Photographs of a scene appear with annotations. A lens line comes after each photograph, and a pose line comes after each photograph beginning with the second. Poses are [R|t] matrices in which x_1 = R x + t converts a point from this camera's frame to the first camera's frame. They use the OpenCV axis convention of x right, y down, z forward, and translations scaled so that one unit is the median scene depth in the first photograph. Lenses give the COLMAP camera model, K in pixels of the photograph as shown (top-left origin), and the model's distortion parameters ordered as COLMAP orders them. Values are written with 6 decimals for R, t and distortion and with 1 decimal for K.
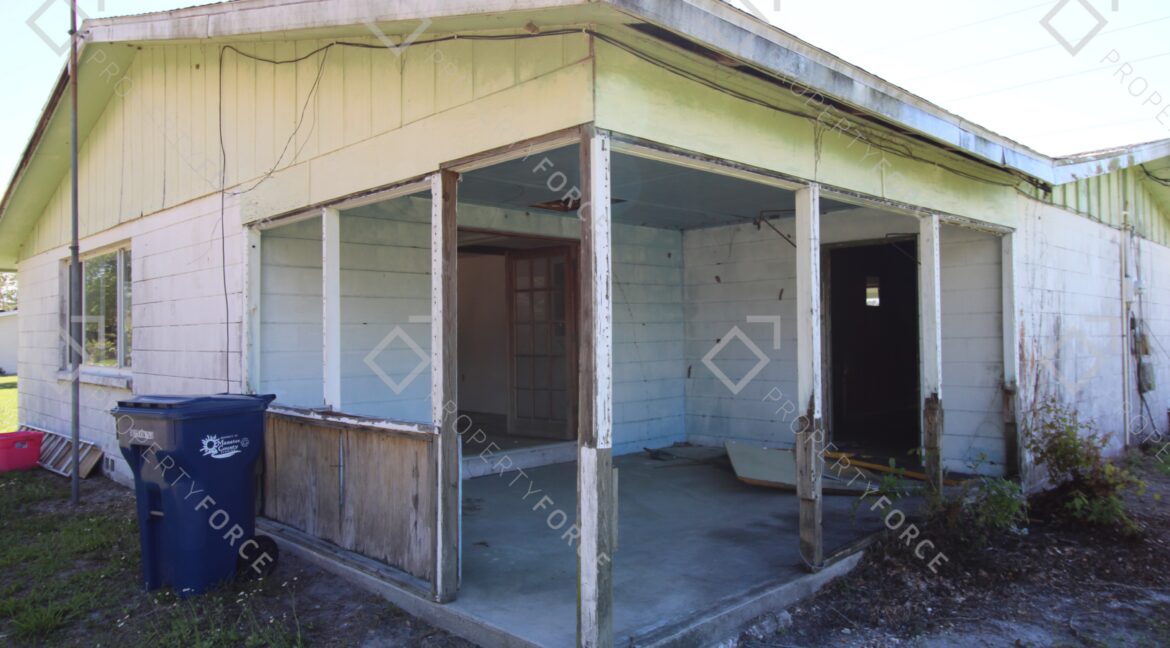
lens RADIAL K [[799.0, 0, 583.5], [0, 799.0, 325.0], [0, 0, 1]] dist [0.010077, -0.010591]
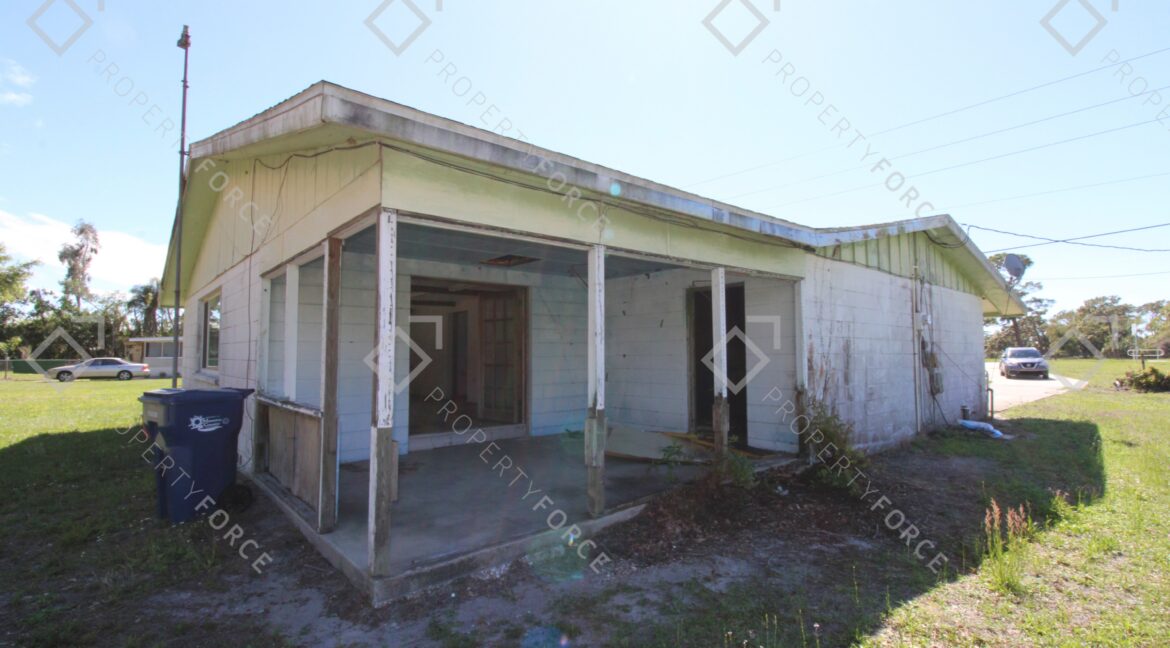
lens RADIAL K [[545.6, 0, 586.9], [0, 545.6, 324.1], [0, 0, 1]] dist [-0.002025, -0.011594]
pose [[0.998500, 0.003148, -0.054669, 0.311801], [-0.005254, 0.999247, -0.038432, 0.002301], [0.054507, 0.038662, 0.997765, 0.021858]]
